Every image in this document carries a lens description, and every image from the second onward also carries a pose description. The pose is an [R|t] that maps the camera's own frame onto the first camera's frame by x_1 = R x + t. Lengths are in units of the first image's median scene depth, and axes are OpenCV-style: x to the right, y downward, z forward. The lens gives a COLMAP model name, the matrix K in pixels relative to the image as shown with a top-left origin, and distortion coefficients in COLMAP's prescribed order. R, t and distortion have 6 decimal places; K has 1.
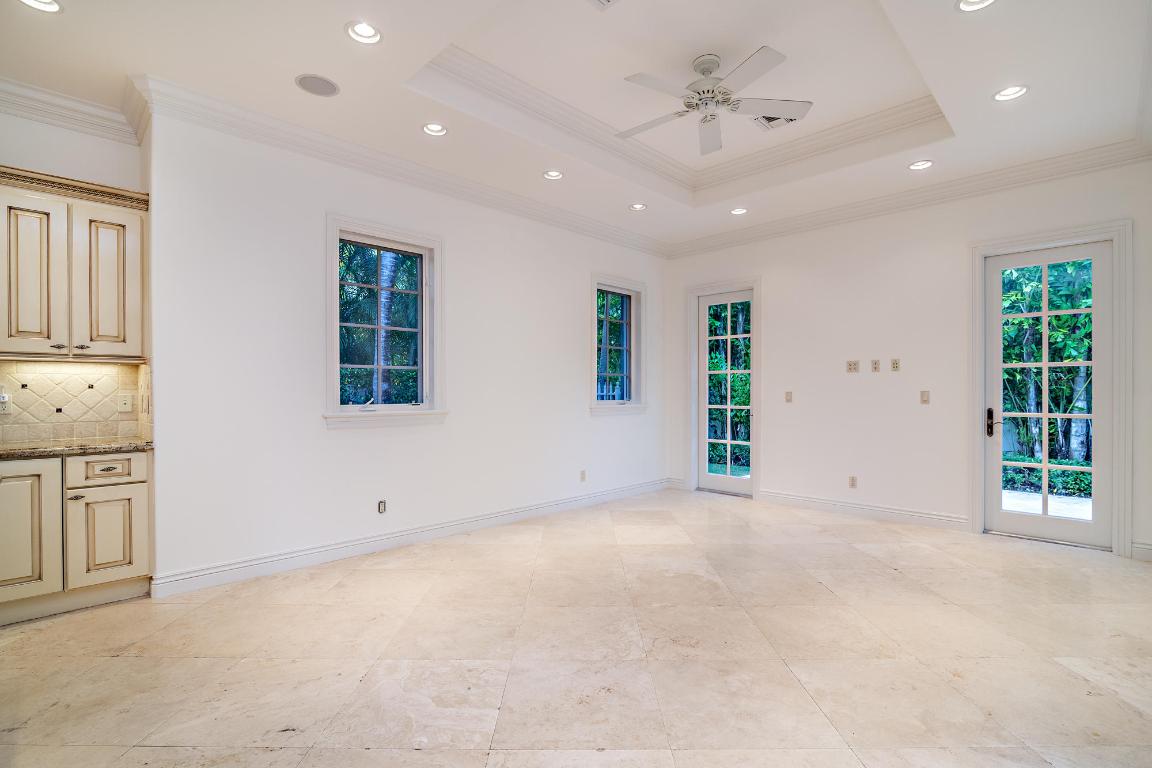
lens RADIAL K [[538.8, 0, 579.4], [0, 538.8, 390.3], [0, 0, 1]] dist [-0.013626, 0.000275]
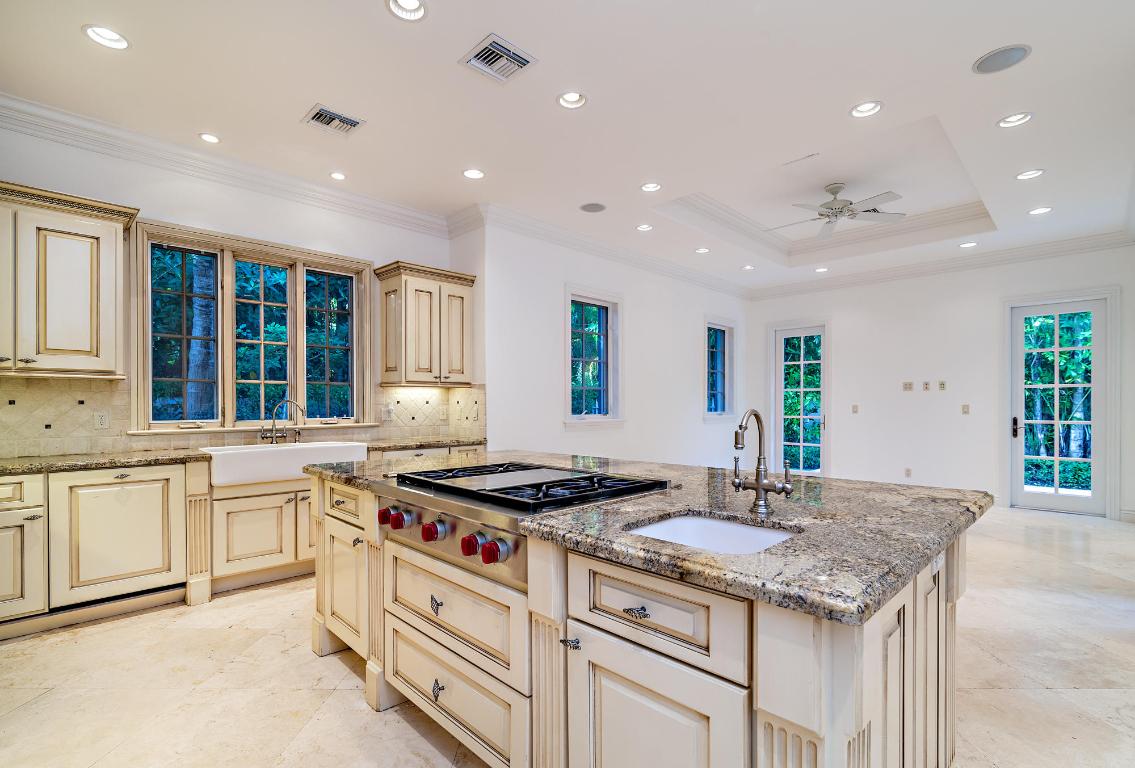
lens RADIAL K [[530.1, 0, 573.8], [0, 530.1, 405.6], [0, 0, 1]] dist [-0.001812, -0.000102]
pose [[0.999996, -0.001669, 0.002344, -0.384347], [0.001664, 0.999996, 0.002281, -0.001000], [-0.002348, -0.002277, 0.999995, -0.373753]]
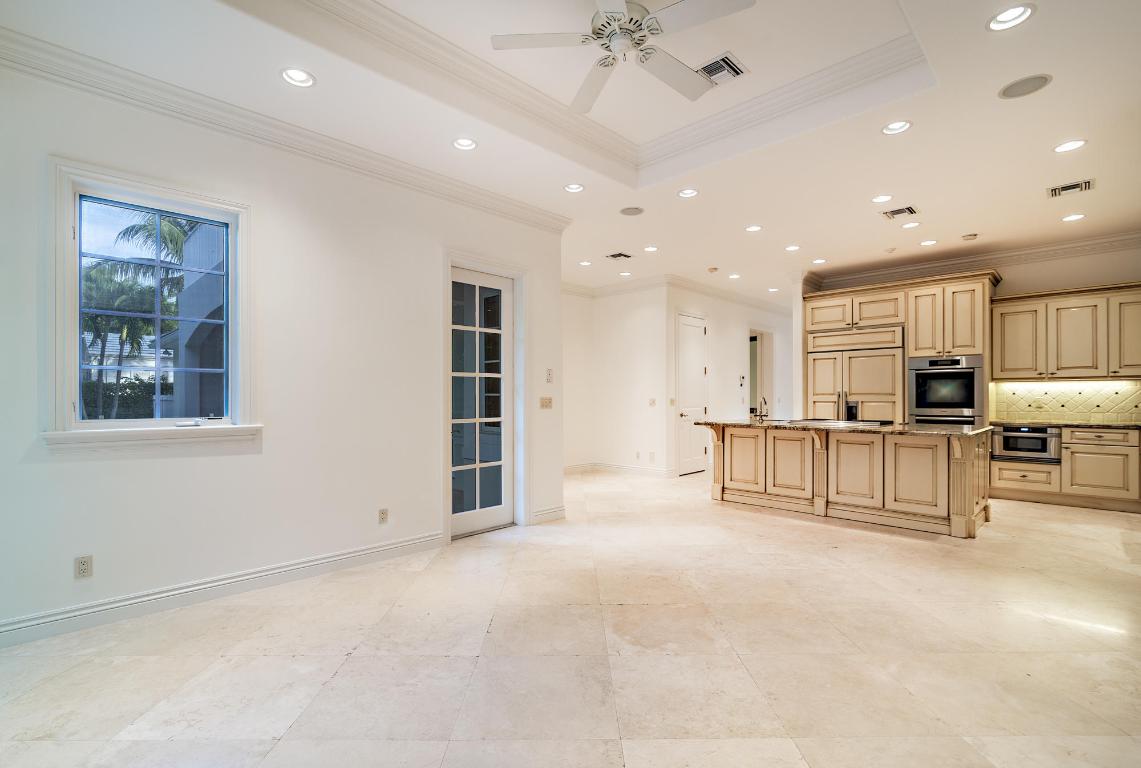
lens RADIAL K [[522.8, 0, 572.5], [0, 522.8, 397.9], [0, 0, 1]] dist [-0.003851, -0.000037]
pose [[-0.999996, 0.002741, -0.001137, 0.244156], [0.002740, 0.999996, 0.000338, -0.000935], [0.001138, 0.000335, -0.999999, 1.379203]]
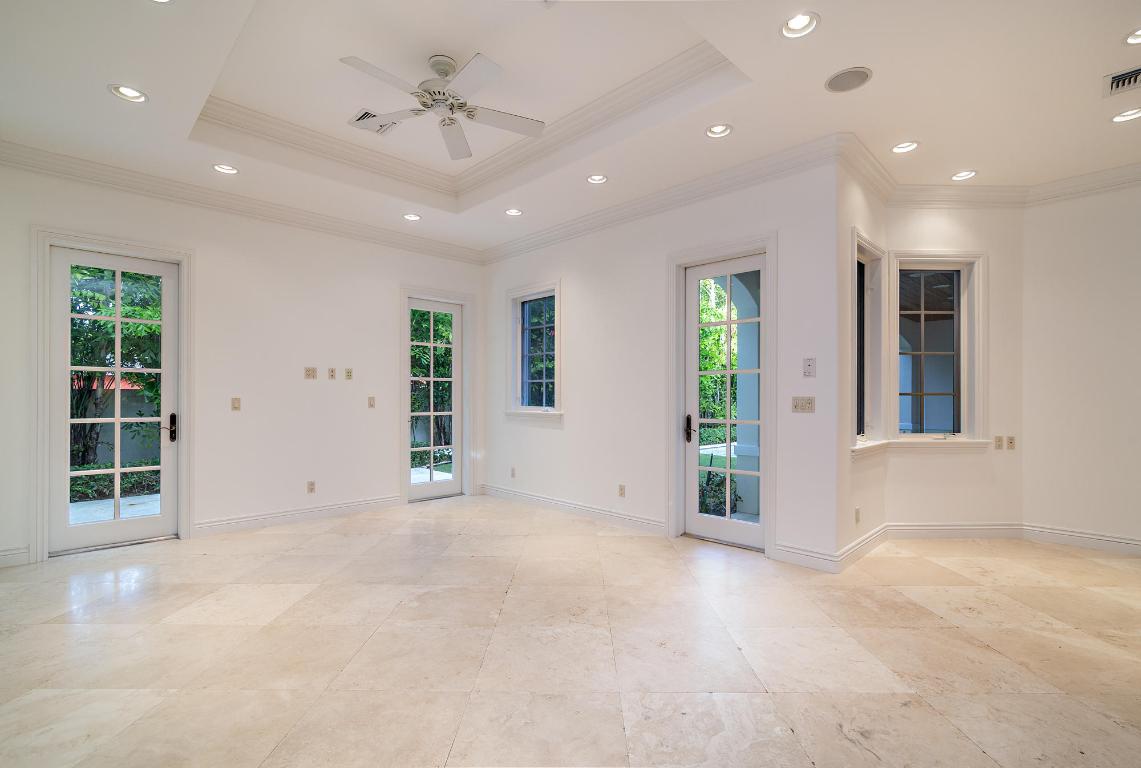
lens RADIAL K [[522.8, 0, 572.5], [0, 522.8, 397.9], [0, 0, 1]] dist [-0.003851, -0.000037]
pose [[0.011471, -0.002131, 0.999932, -0.554120], [-0.003054, 0.999993, 0.002166, -0.001067], [-0.999930, -0.003079, 0.011464, 0.583916]]
